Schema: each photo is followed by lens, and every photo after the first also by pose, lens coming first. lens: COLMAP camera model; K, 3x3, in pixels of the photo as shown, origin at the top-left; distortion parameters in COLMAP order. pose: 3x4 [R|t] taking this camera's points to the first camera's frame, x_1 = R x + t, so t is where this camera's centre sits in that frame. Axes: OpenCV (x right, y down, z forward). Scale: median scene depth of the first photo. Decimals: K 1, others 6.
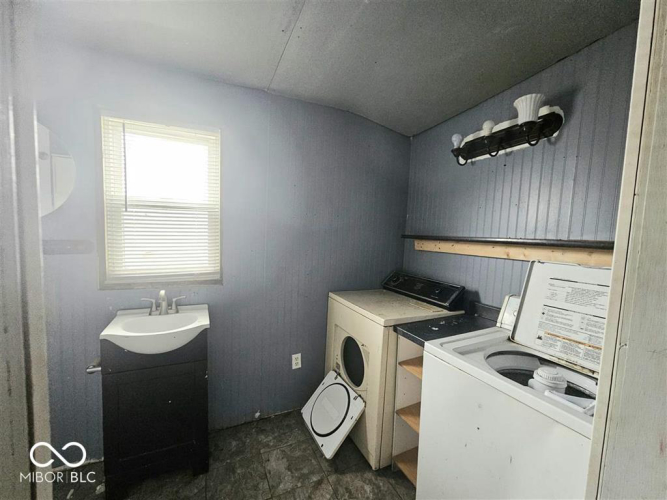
lens RADIAL K [[272.6, 0, 334.5], [0, 272.6, 252.5], [0, 0, 1]] dist [-0.006630, 0.001294]
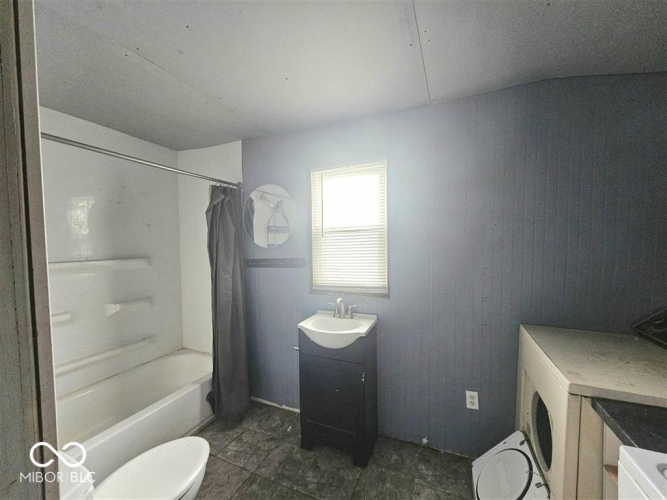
lens RADIAL K [[272.6, 0, 334.5], [0, 272.6, 252.3], [0, 0, 1]] dist [-0.006630, 0.001294]
pose [[0.656092, -0.017732, -0.754473, 0.281736], [-0.015405, 0.999201, -0.036880, -0.024507], [0.754524, 0.035820, 0.655295, 0.142212]]
